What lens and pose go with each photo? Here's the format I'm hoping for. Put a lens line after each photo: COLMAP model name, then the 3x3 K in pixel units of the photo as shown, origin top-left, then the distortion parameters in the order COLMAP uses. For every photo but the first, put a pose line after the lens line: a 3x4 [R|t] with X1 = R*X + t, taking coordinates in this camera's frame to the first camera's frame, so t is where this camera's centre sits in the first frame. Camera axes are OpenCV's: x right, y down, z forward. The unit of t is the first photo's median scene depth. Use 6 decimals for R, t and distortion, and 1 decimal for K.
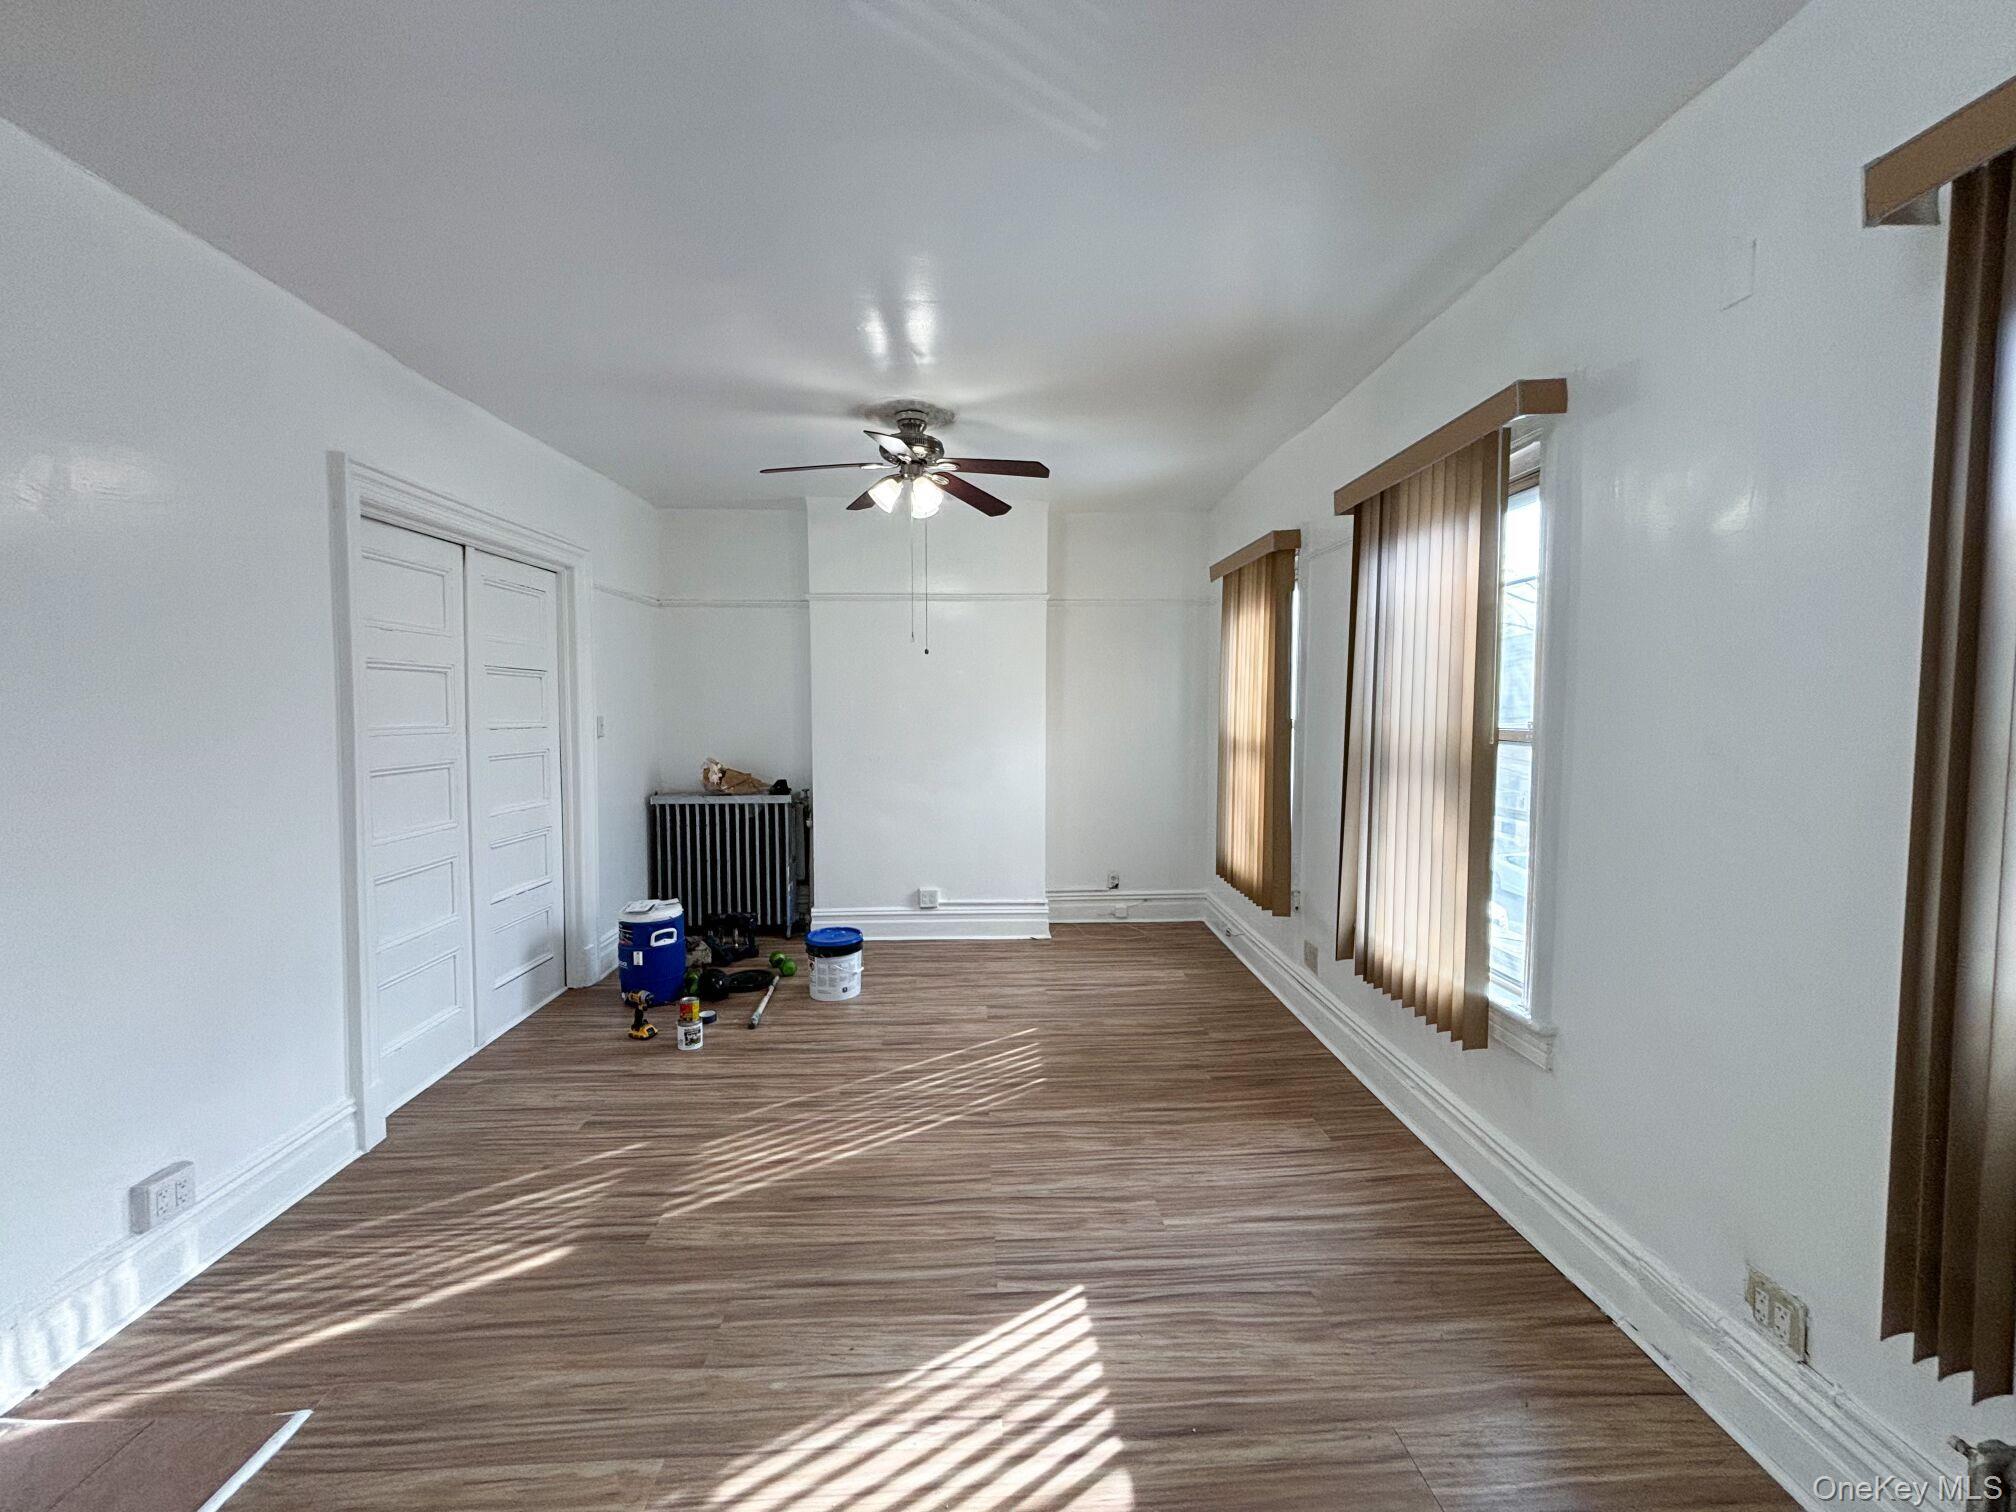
lens RADIAL K [[814.0, 0, 1009.6], [0, 814.0, 747.6], [0, 0, 1]] dist [0.004693, 0.000729]
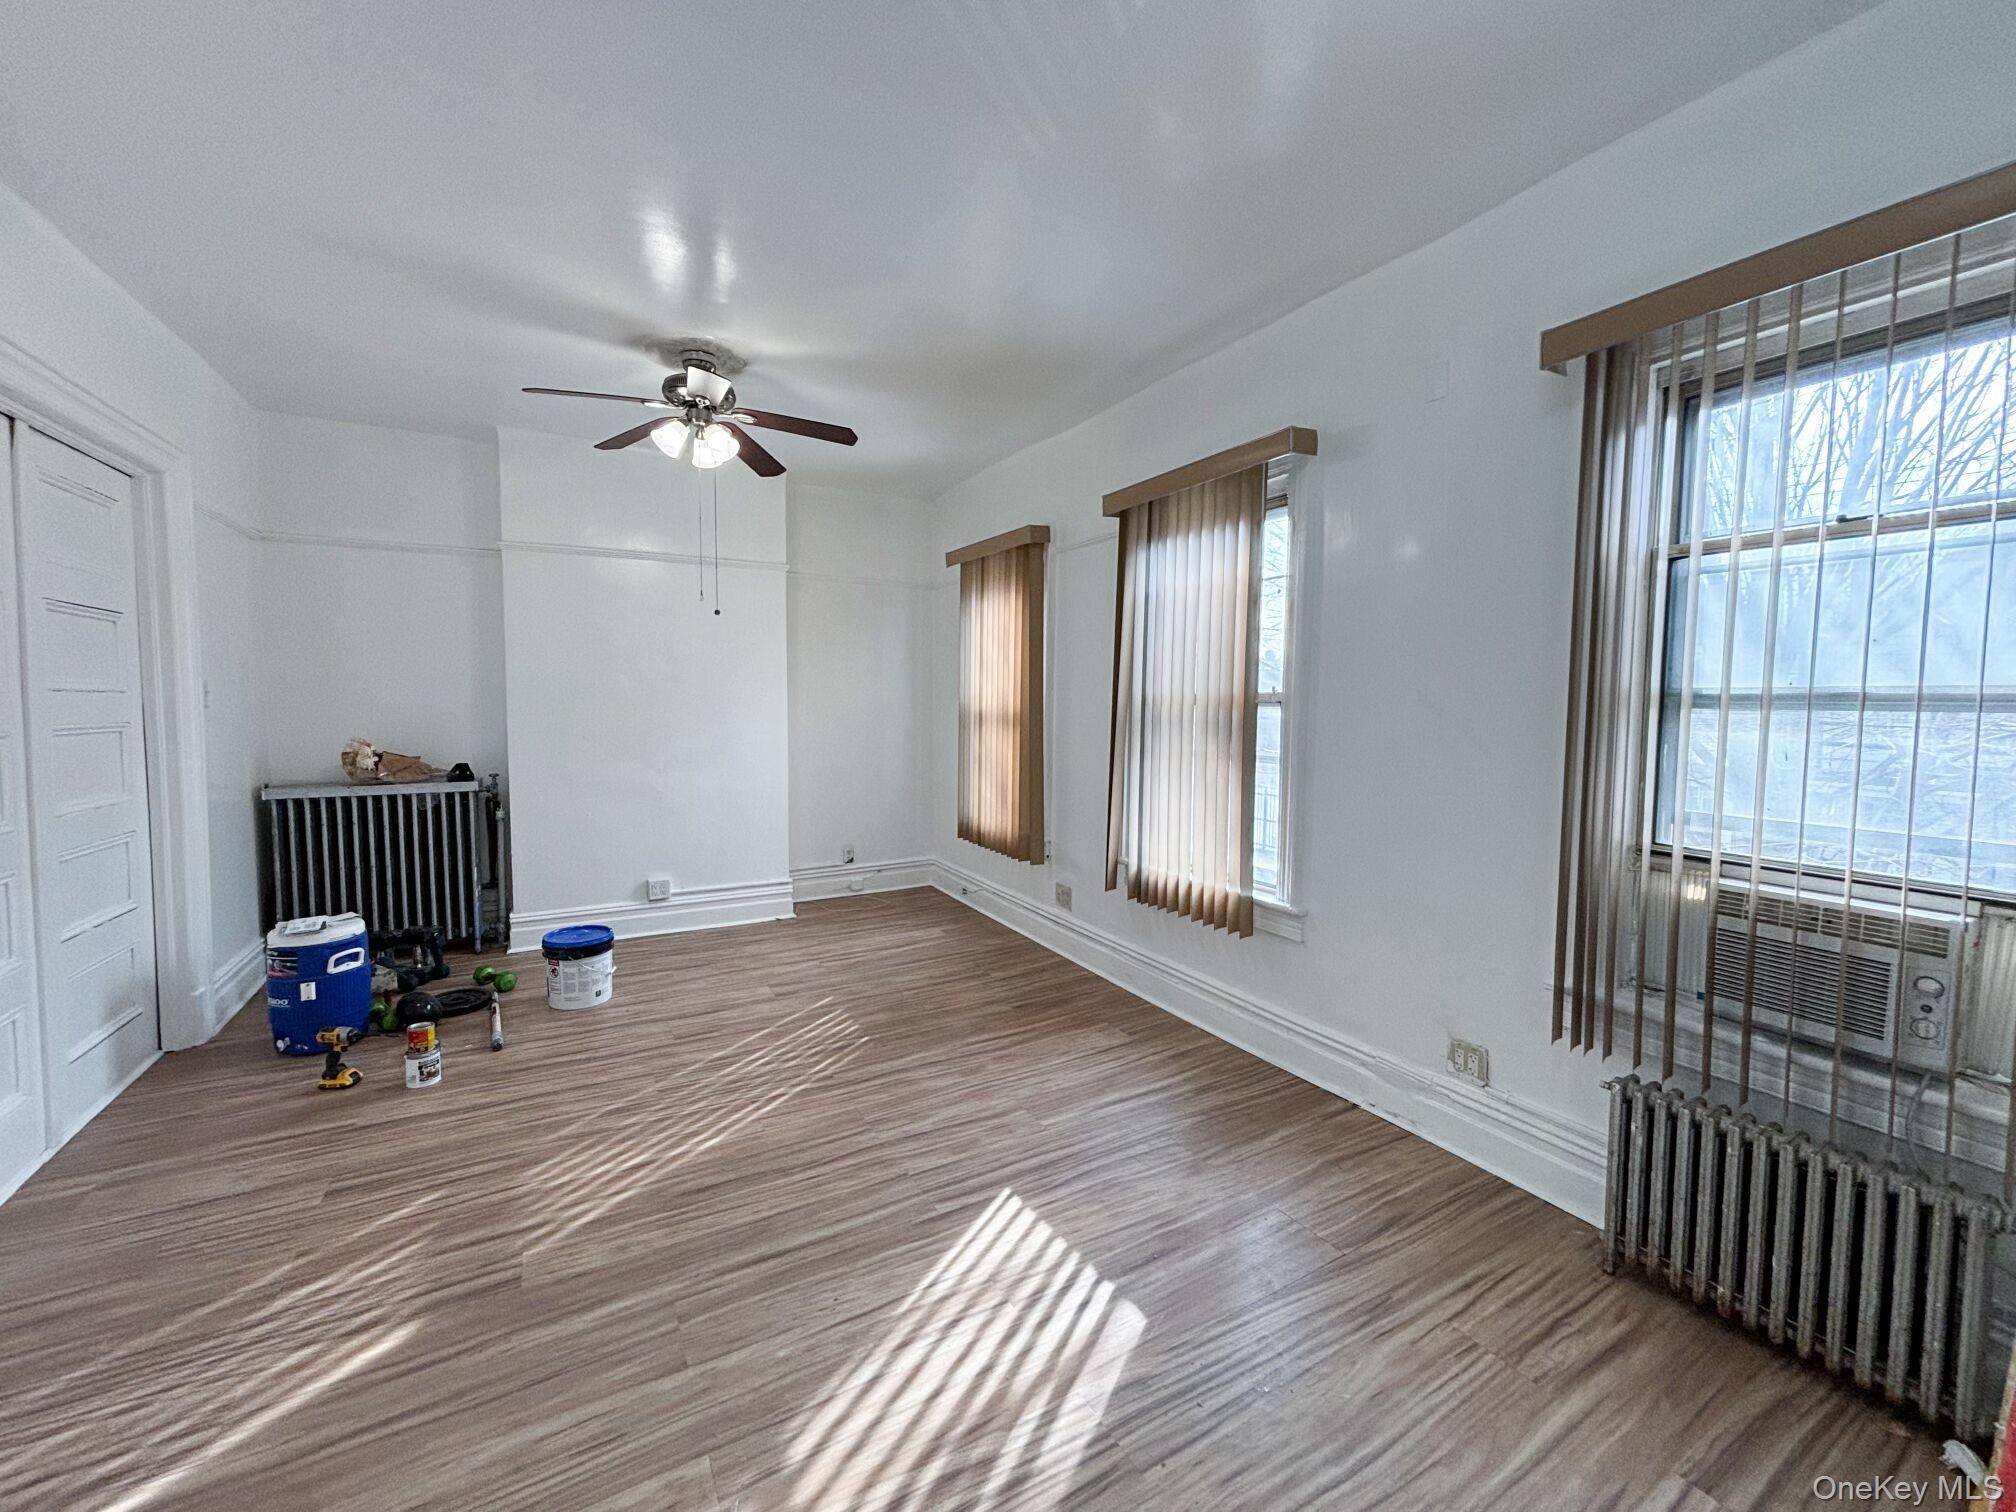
lens RADIAL K [[814.0, 0, 996.7], [0, 814.0, 749.4], [0, 0, 1]] dist [0.004693, 0.000729]
pose [[0.890532, -0.019739, 0.454492, -0.299278], [0.014889, 0.999788, 0.014249, 0.036881], [-0.454676, -0.005922, 0.890637, 0.020491]]
